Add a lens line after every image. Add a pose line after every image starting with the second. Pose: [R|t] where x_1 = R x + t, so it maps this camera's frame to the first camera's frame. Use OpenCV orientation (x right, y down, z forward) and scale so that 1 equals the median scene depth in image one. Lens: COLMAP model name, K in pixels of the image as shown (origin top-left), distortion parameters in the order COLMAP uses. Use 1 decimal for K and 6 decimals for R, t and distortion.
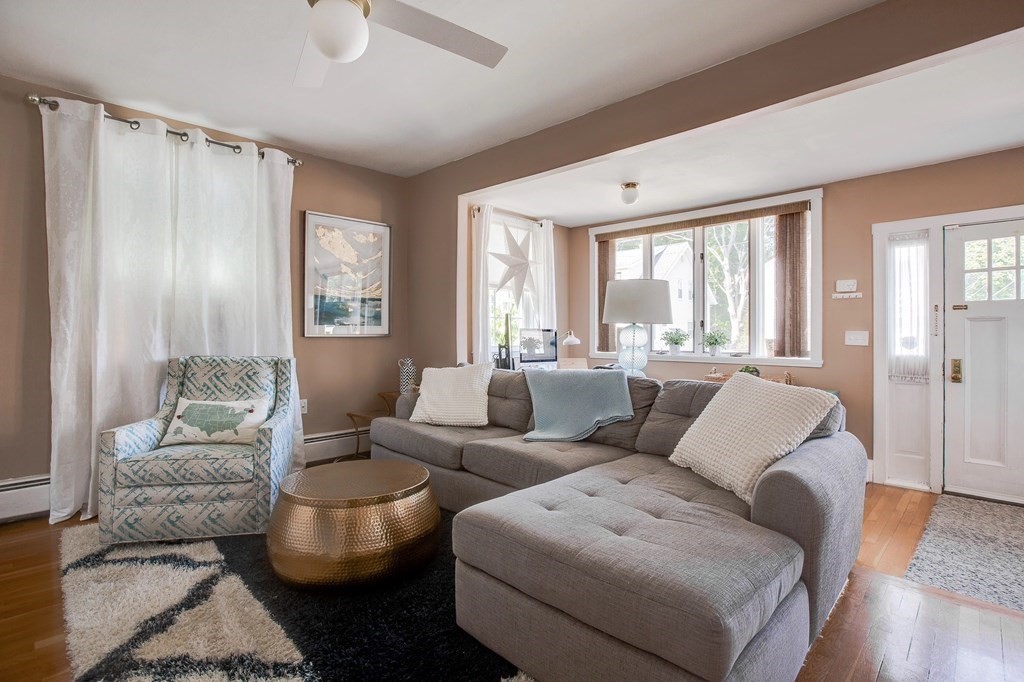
lens RADIAL K [[488.6, 0, 513.4], [0, 488.6, 334.2], [0, 0, 1]] dist [-0.001729, -0.000169]
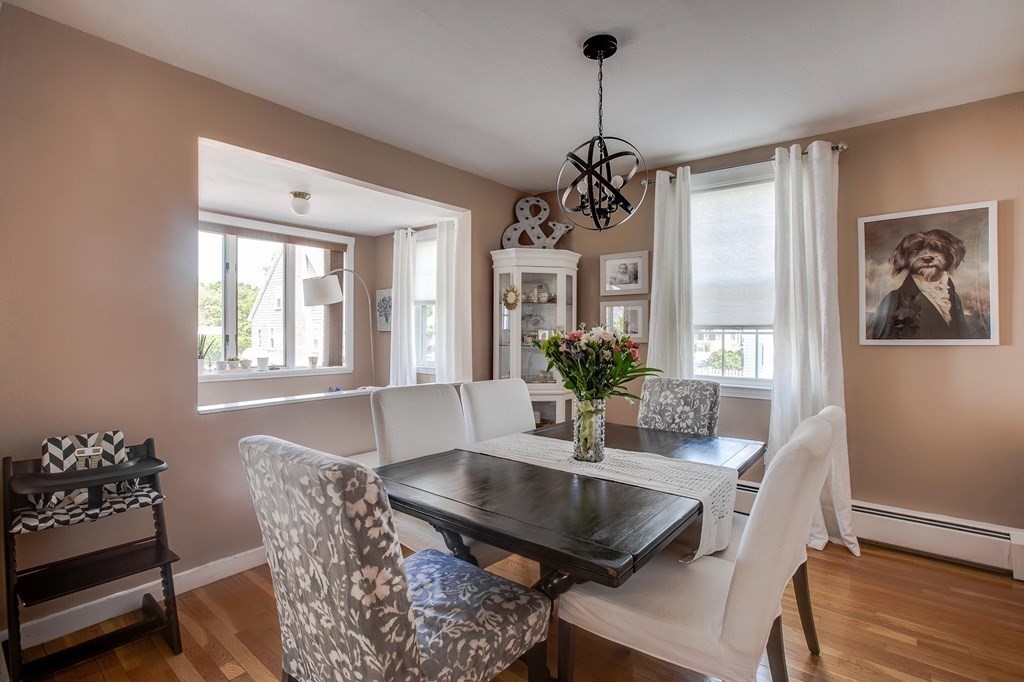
lens RADIAL K [[488.6, 0, 513.4], [0, 488.6, 334.2], [0, 0, 1]] dist [-0.001729, -0.000169]
pose [[-0.083482, -0.007144, 0.996484, -0.723358], [0.005580, 0.999955, 0.007637, -0.041688], [-0.996494, 0.006198, -0.083438, 0.662340]]
